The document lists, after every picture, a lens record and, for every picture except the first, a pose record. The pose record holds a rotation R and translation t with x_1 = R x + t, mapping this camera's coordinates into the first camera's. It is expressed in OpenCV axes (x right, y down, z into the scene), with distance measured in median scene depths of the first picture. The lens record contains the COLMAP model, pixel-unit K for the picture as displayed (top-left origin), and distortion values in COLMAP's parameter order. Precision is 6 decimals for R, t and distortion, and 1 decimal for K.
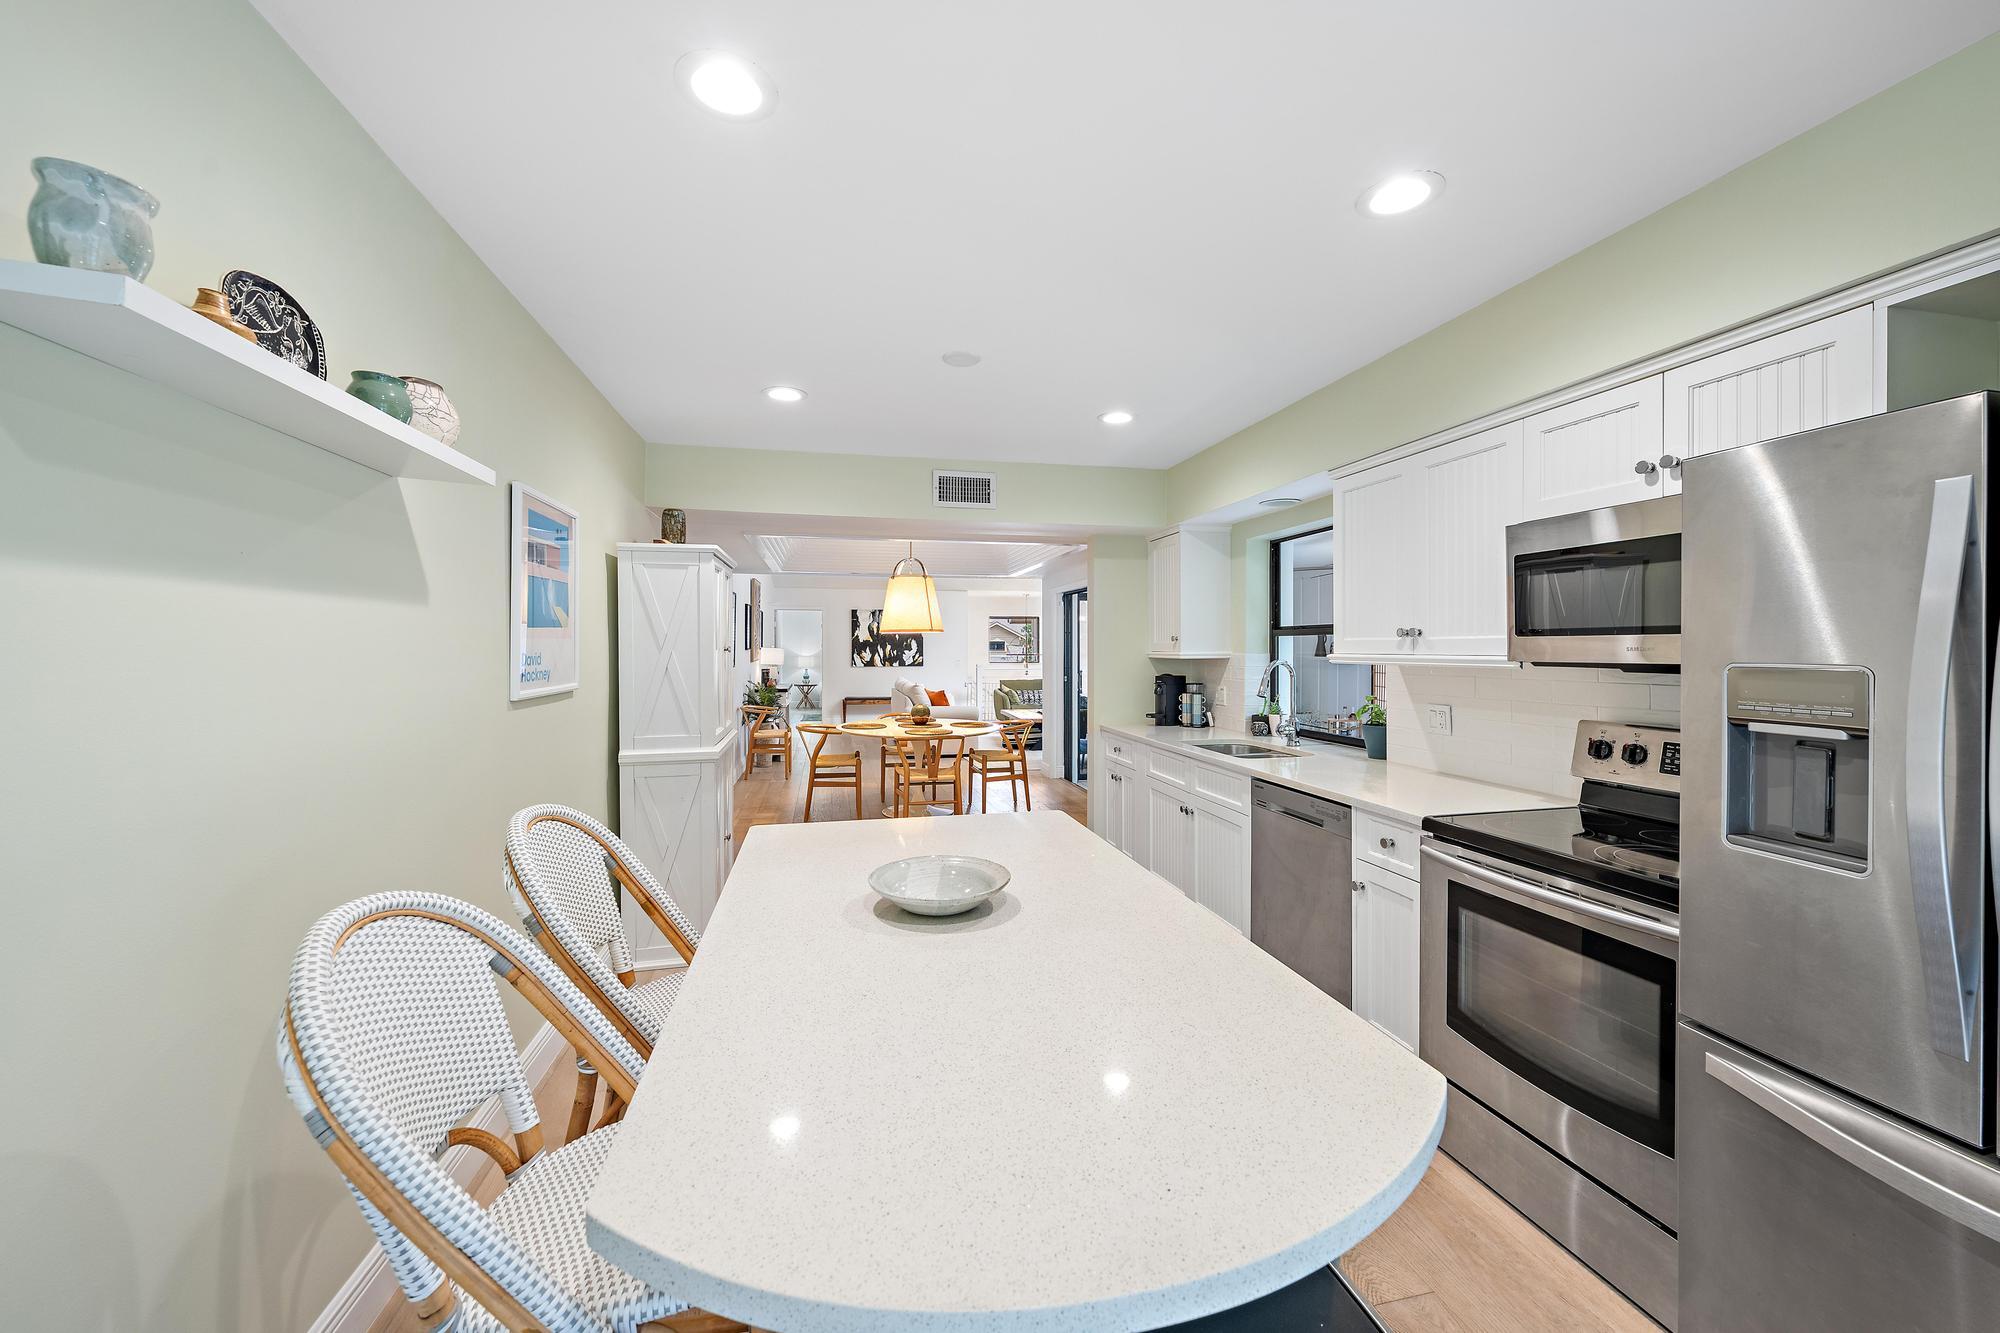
lens RADIAL K [[765.5, 0, 1000.0], [0, 765.5, 666.5], [0, 0, 1]] dist [0.000717, 0.000070]
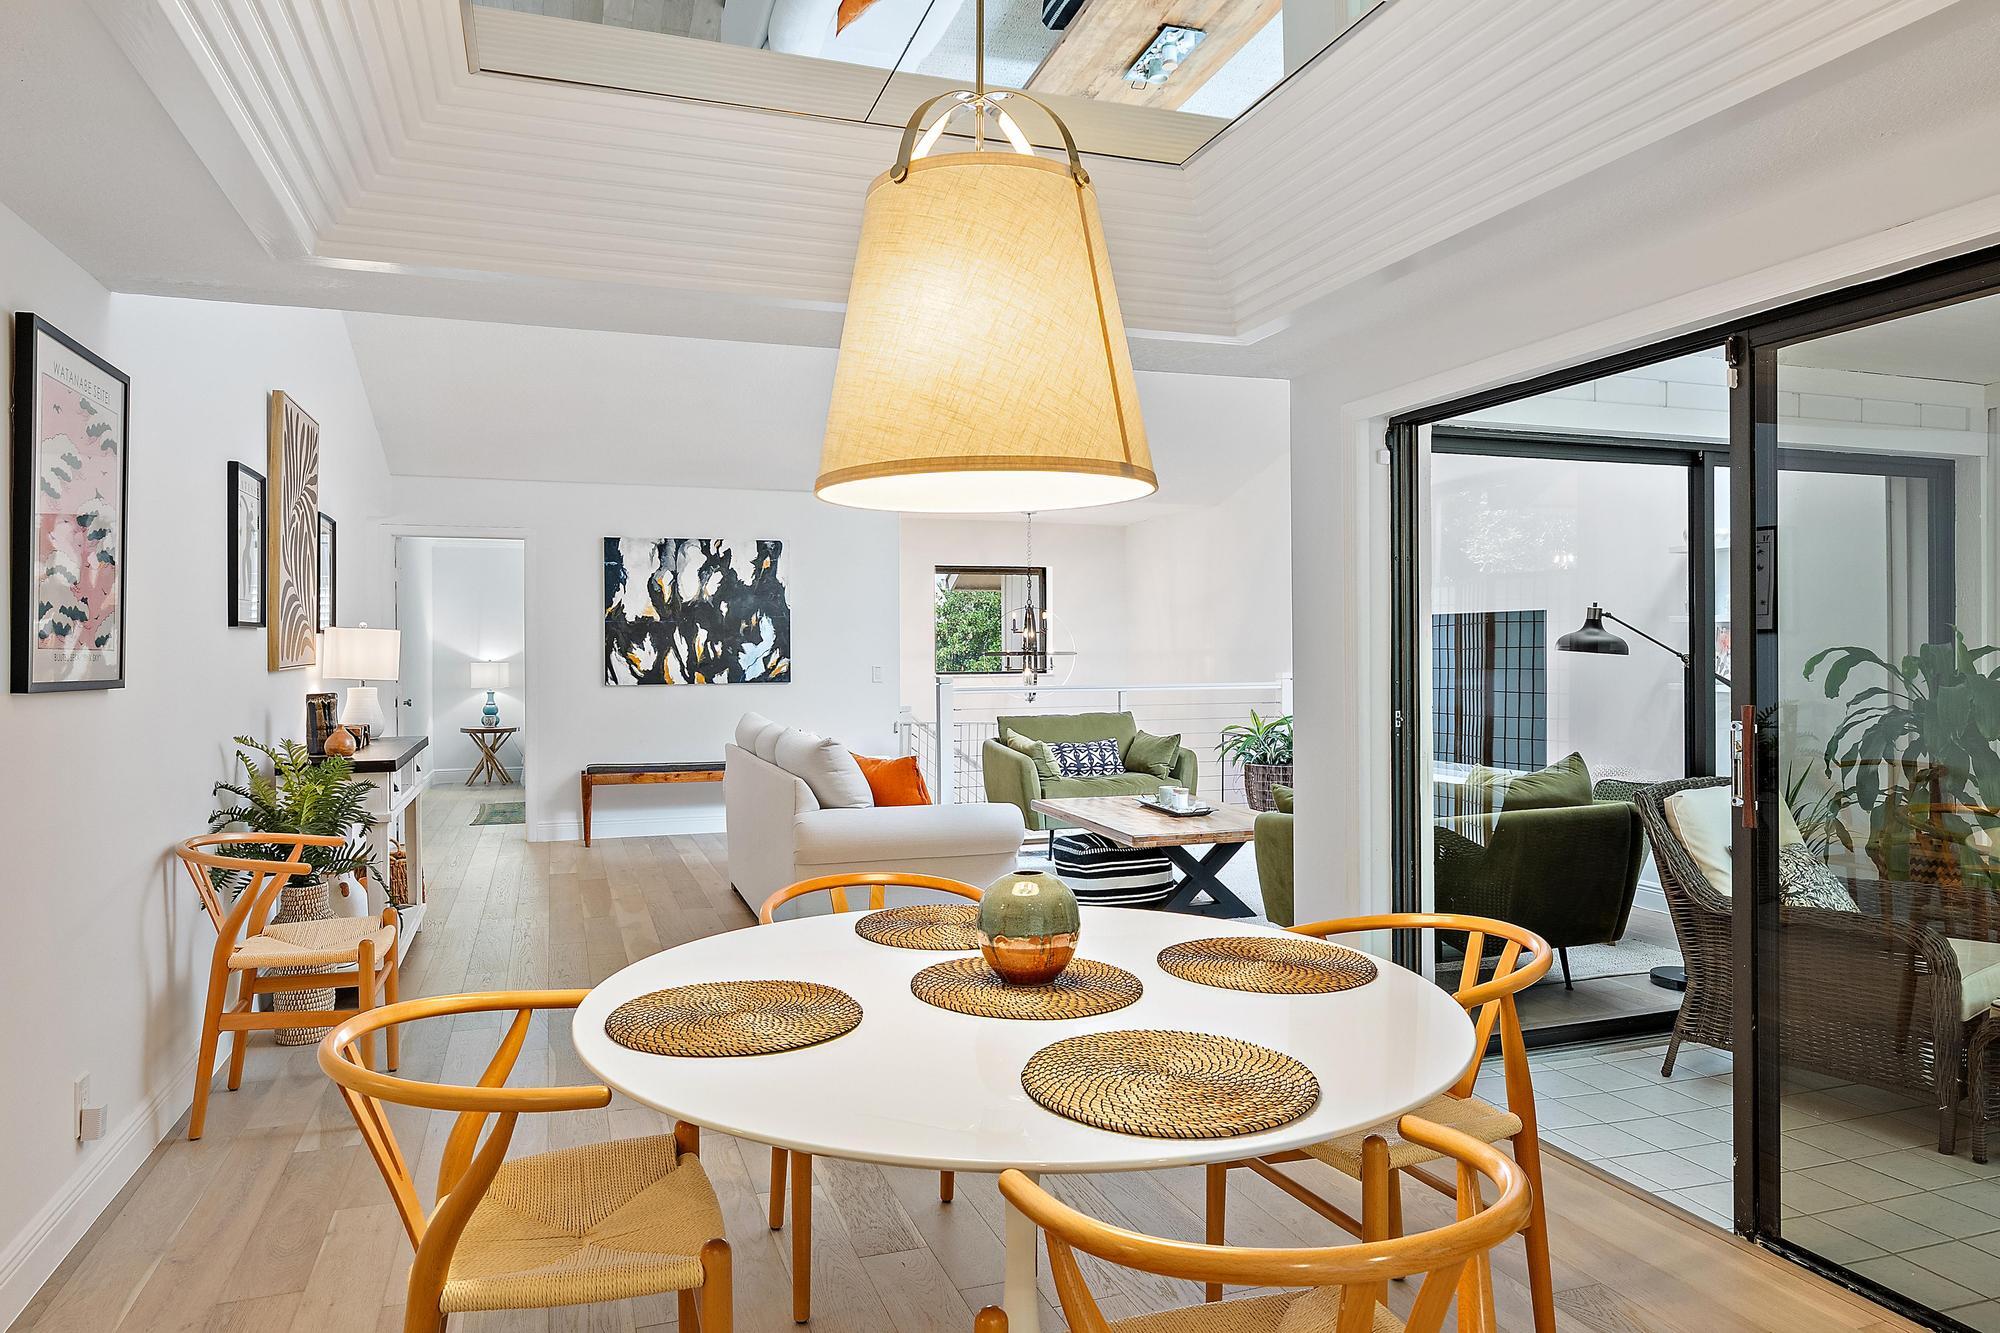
lens RADIAL K [[1287.9, 0, 1000.0], [0, 1287.9, 666.5], [0, 0, 1]] dist [-0.003288, -0.000565]
pose [[0.993133, -0.007186, 0.116769, -0.071764], [0.008700, 0.999884, -0.012462, 0.000478], [-0.116666, 0.013392, 0.993081, 0.331816]]
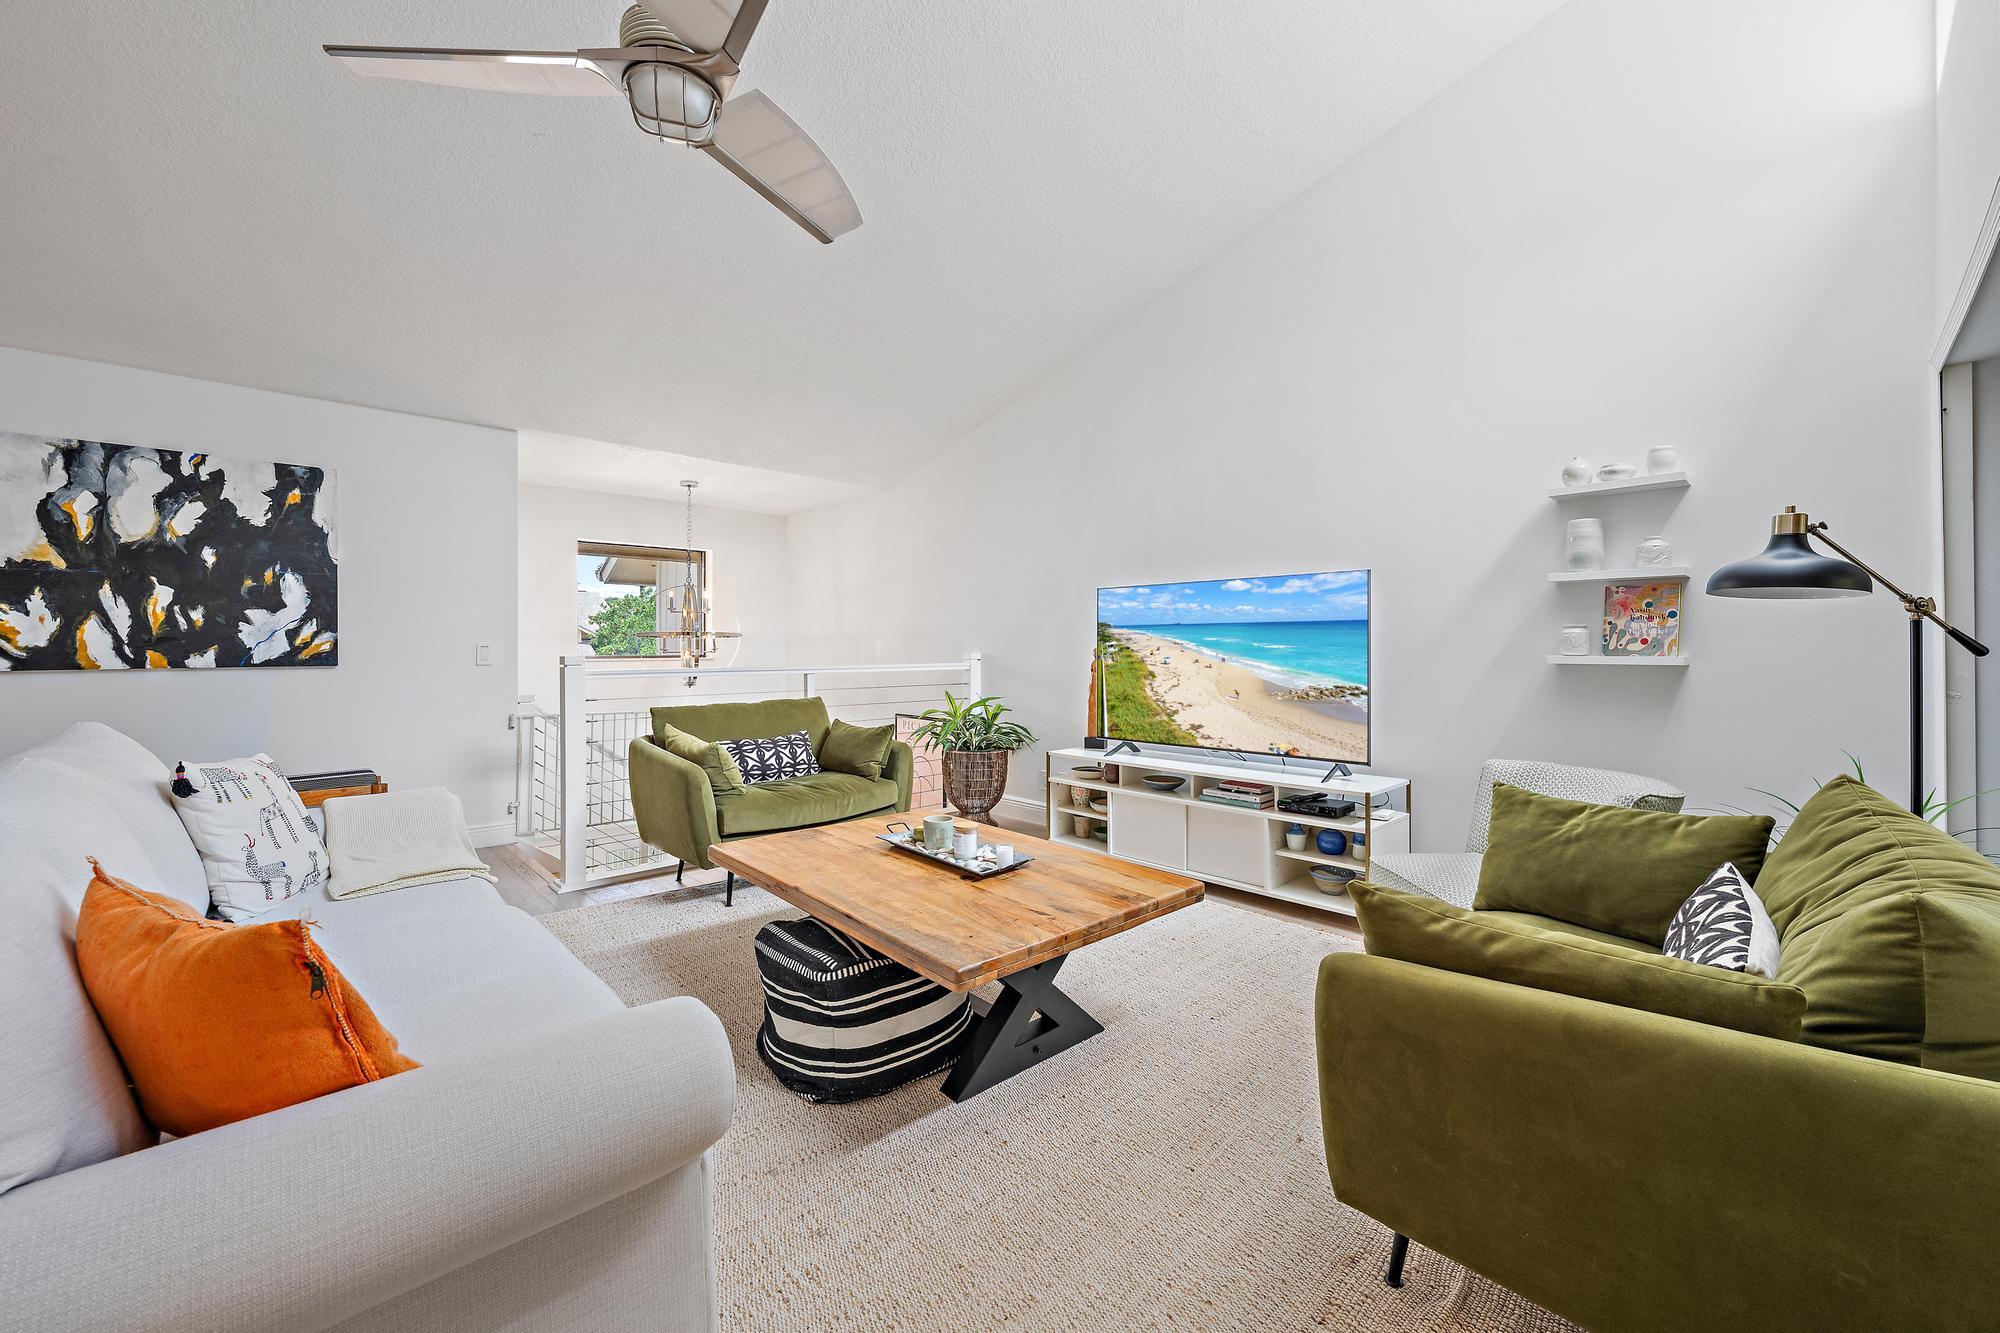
lens RADIAL K [[782.7, 0, 995.0], [0, 782.7, 654.0], [0, 0, 1]] dist [0.001285, 0.000145]
pose [[0.864421, -0.006546, 0.502725, -0.035972], [0.015745, 0.999777, -0.014055, 0.003068], [-0.502521, 0.020065, 0.864332, 0.635793]]
